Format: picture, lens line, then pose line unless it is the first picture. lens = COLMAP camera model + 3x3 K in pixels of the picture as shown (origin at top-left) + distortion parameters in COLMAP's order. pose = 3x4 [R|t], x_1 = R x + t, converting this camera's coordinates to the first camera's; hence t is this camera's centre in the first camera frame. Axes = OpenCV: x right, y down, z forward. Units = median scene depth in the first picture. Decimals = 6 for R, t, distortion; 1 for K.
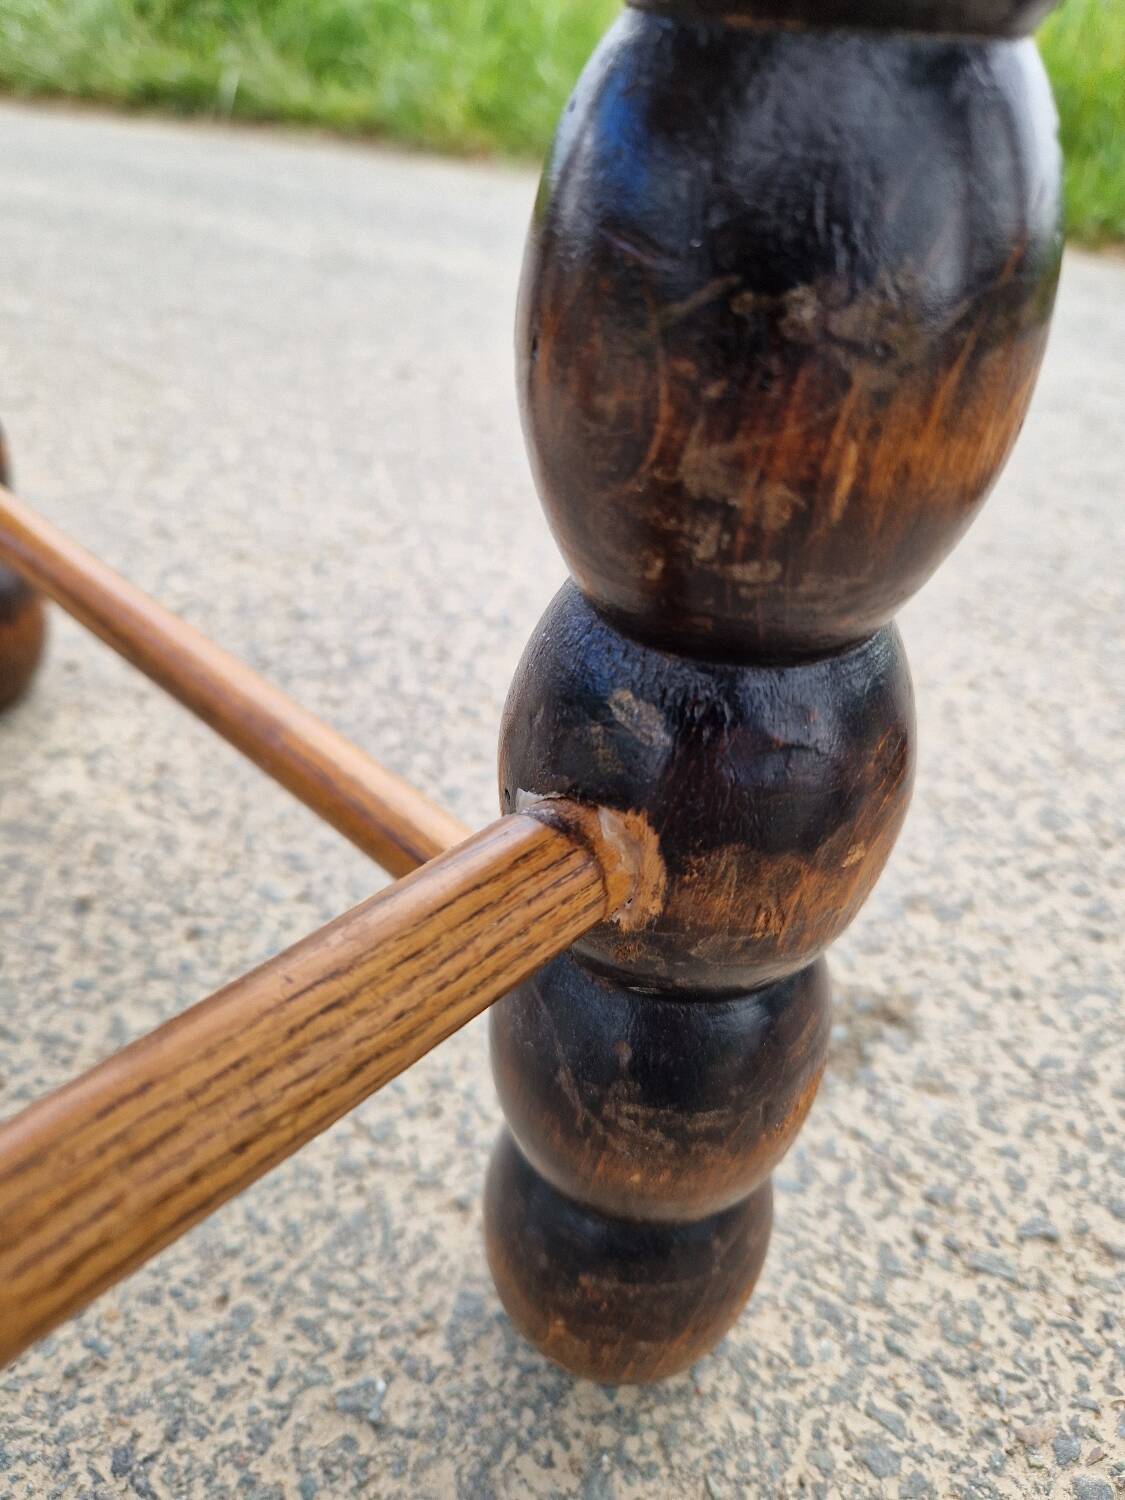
lens RADIAL K [[1053.4, 0, 563.5], [0, 1053.4, 751.4], [0, 0, 1]] dist [-0.008727, -0.009406]
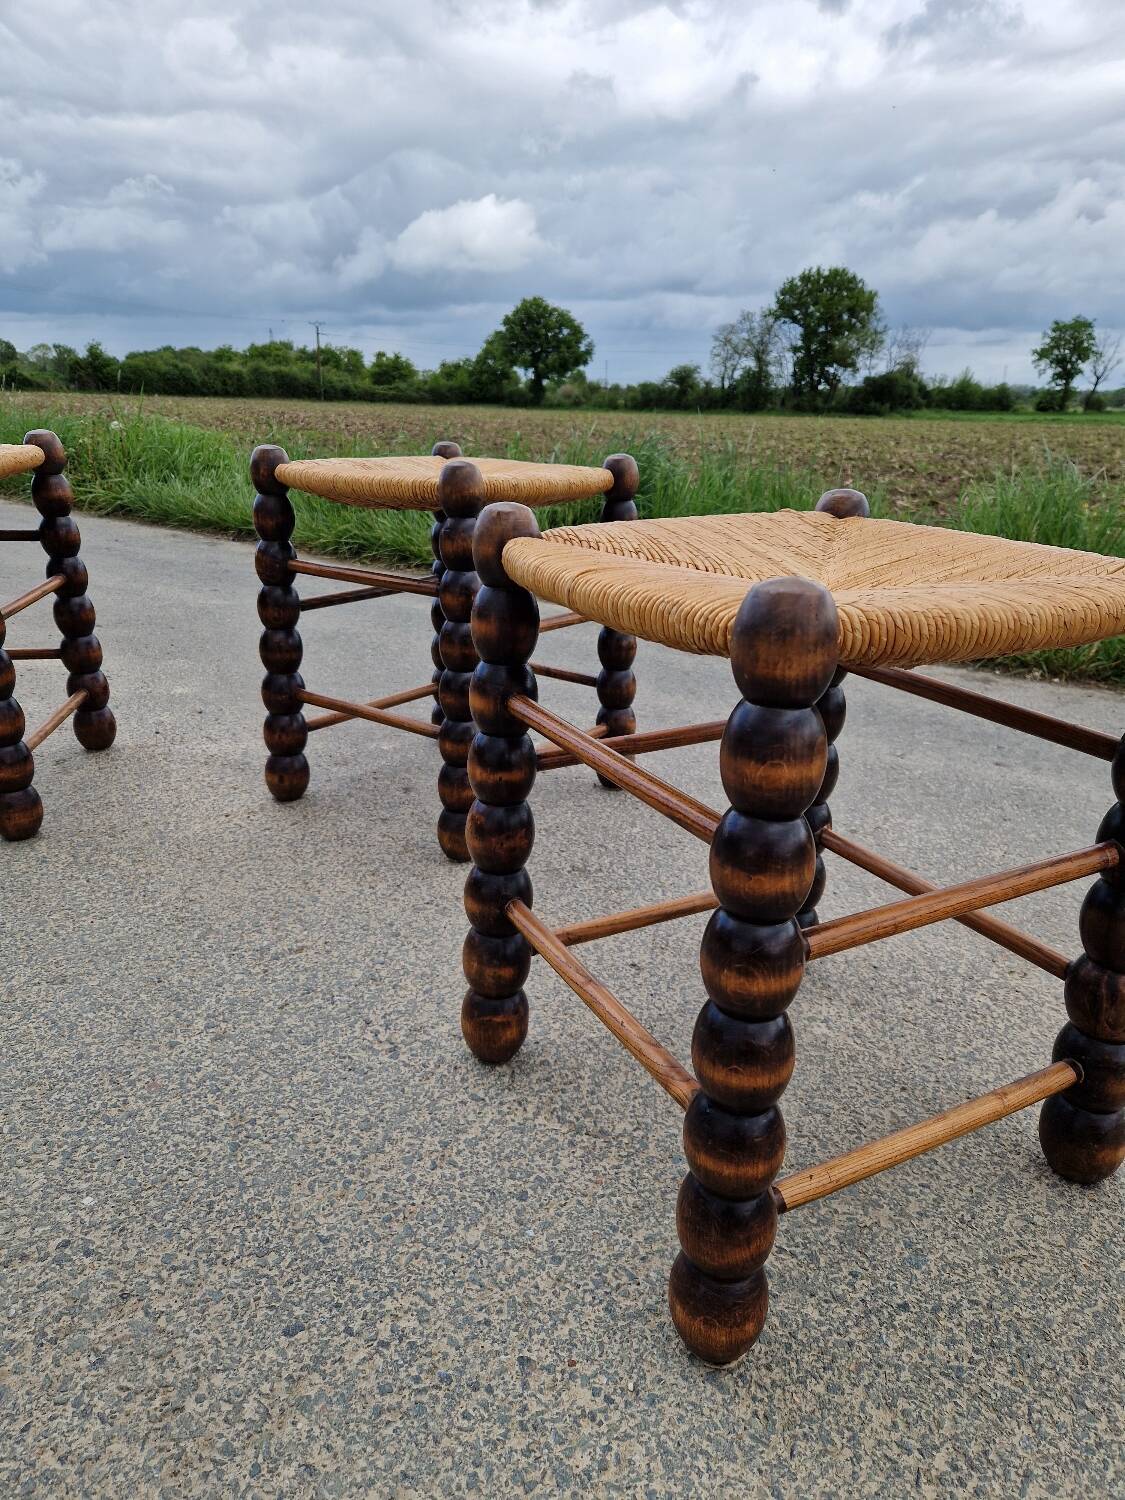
lens RADIAL K [[1010.6, 0, 580.4], [0, 1010.6, 769.3], [0, 0, 1]] dist [0.059958, -0.052781]
pose [[0.983270, 0.040040, -0.177698, -0.951976], [-0.089496, 0.955867, -0.279837, 0.253876], [0.158651, 0.291058, 0.943459, -2.455759]]
